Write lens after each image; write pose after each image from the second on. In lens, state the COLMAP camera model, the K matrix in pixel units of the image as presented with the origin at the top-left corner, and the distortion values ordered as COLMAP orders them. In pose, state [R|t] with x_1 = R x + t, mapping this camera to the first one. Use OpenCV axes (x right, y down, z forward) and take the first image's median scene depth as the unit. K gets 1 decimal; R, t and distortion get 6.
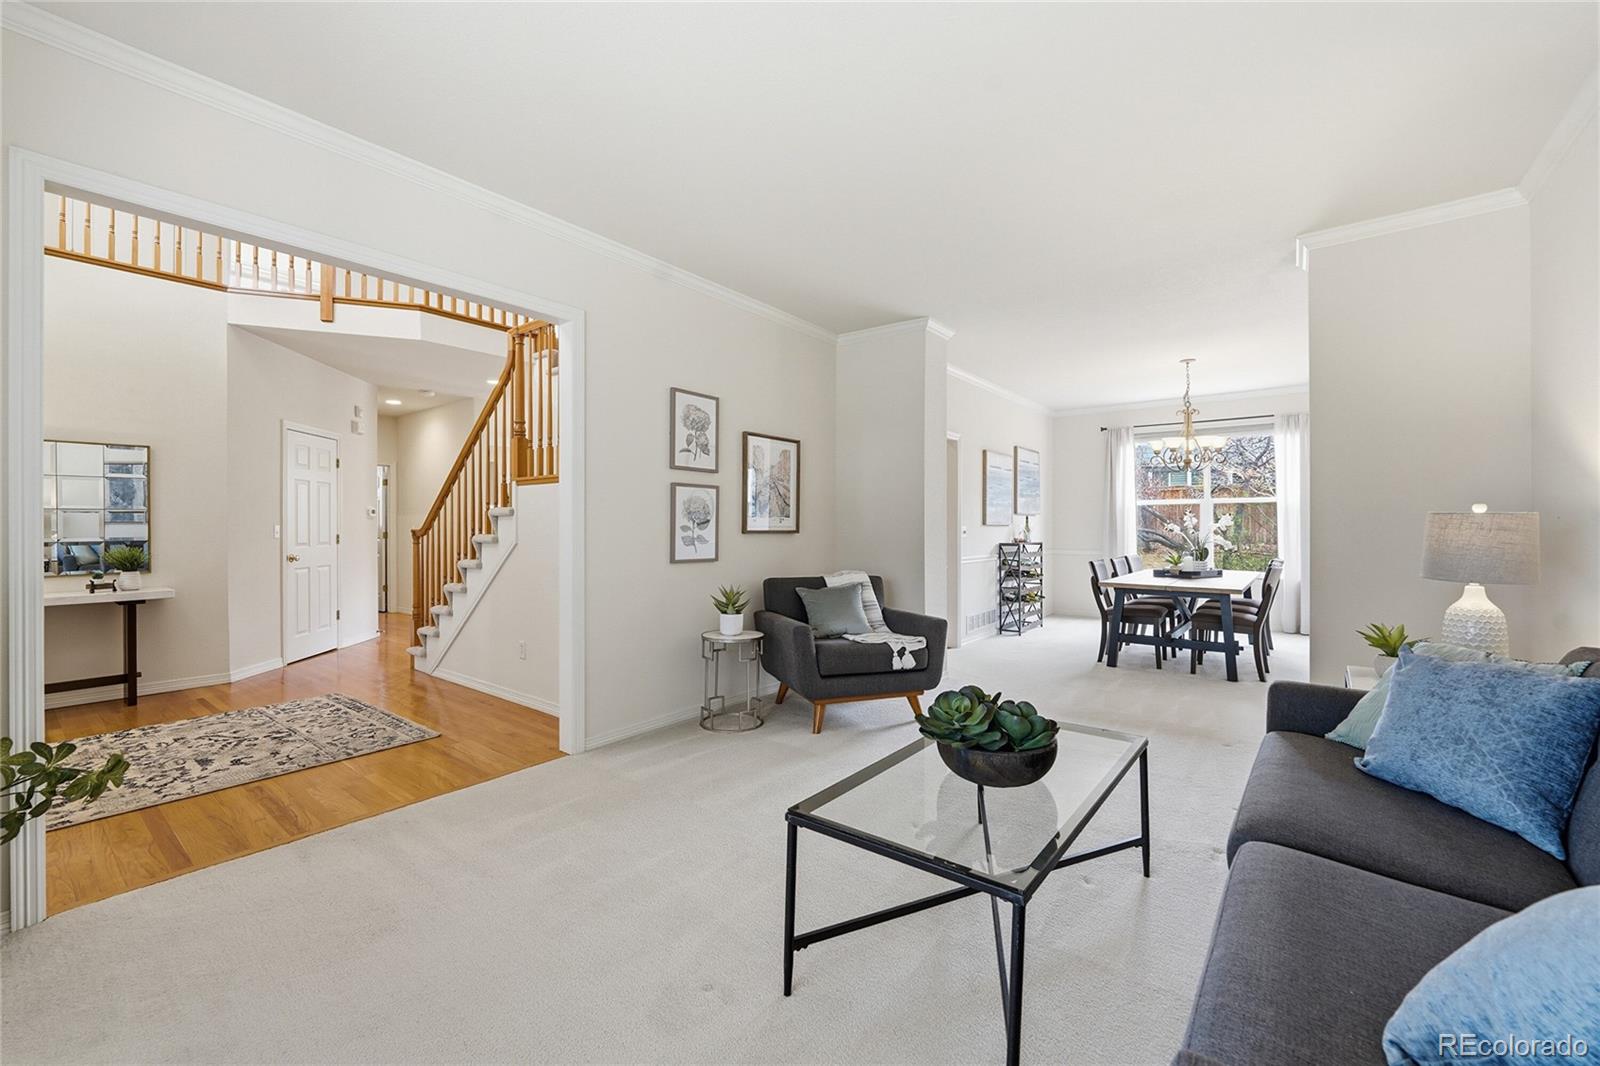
lens RADIAL K [[649.2, 0, 801.2], [0, 649.2, 530.7], [0, 0, 1]] dist [-0.006323, -0.000987]
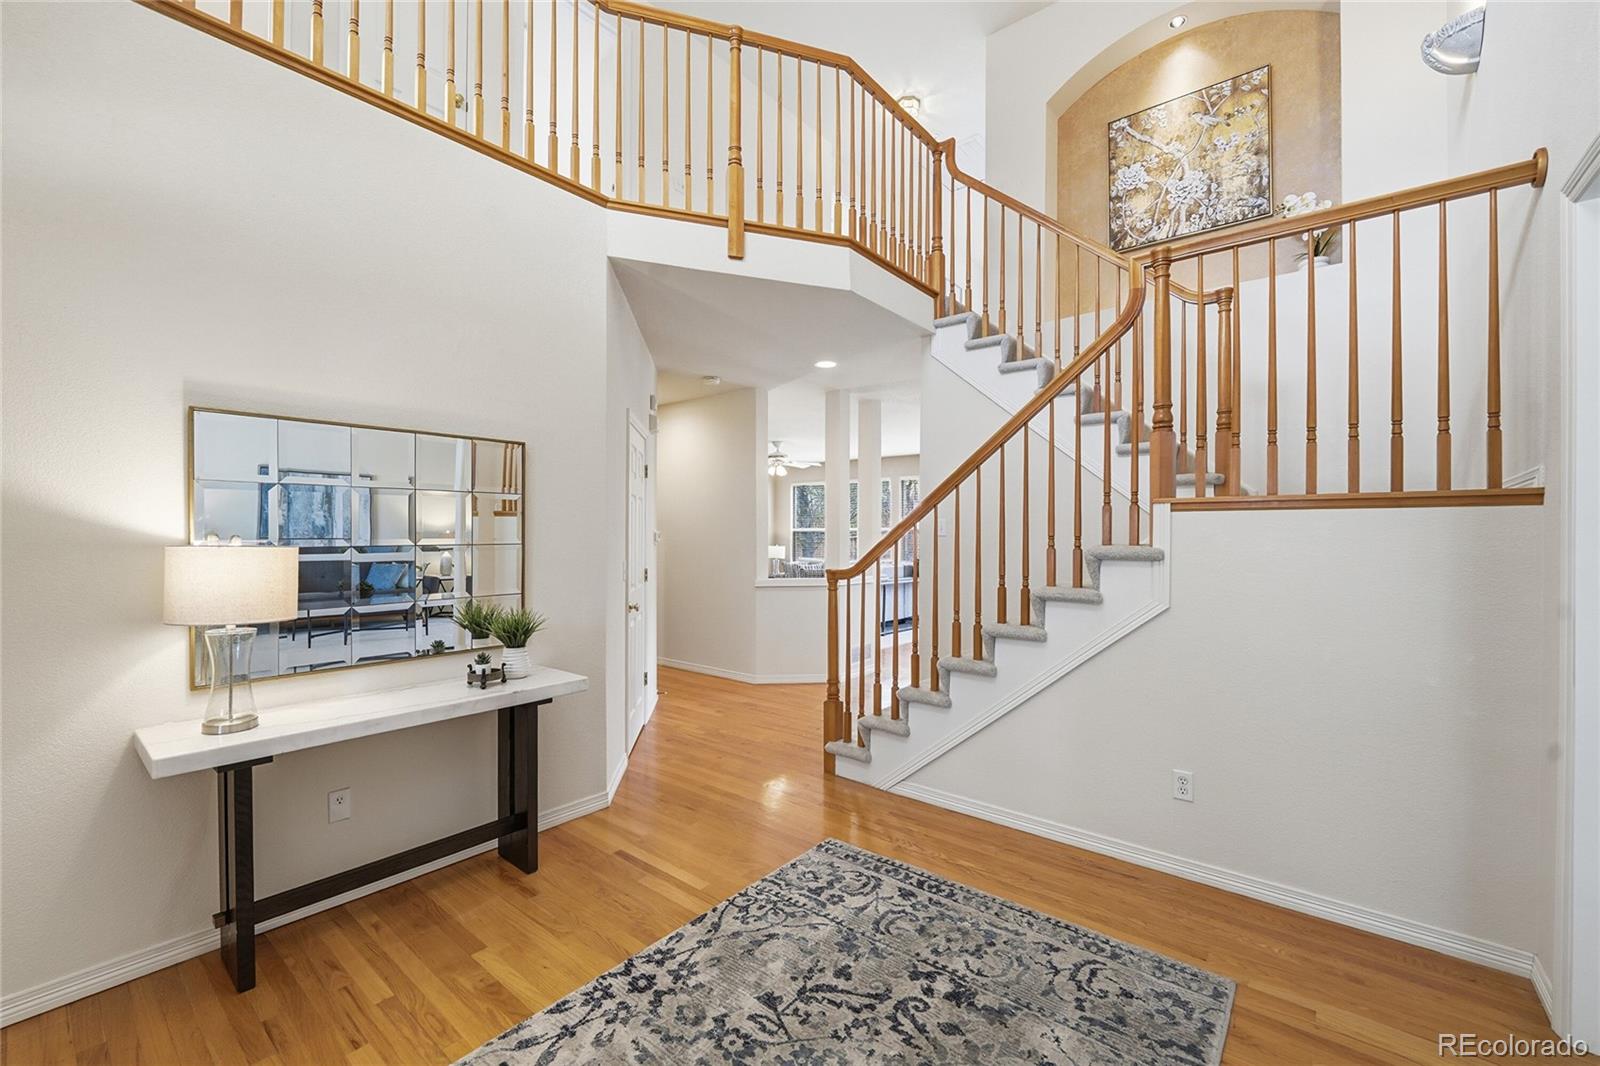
lens RADIAL K [[649.2, 0, 800.2], [0, 649.2, 541.0], [0, 0, 1]] dist [-0.006323, -0.000987]
pose [[0.999832, 0.004399, -0.017813, -0.653859], [-0.004367, 0.999989, 0.001823, -0.034501], [0.017821, -0.001745, 0.999840, 0.334514]]
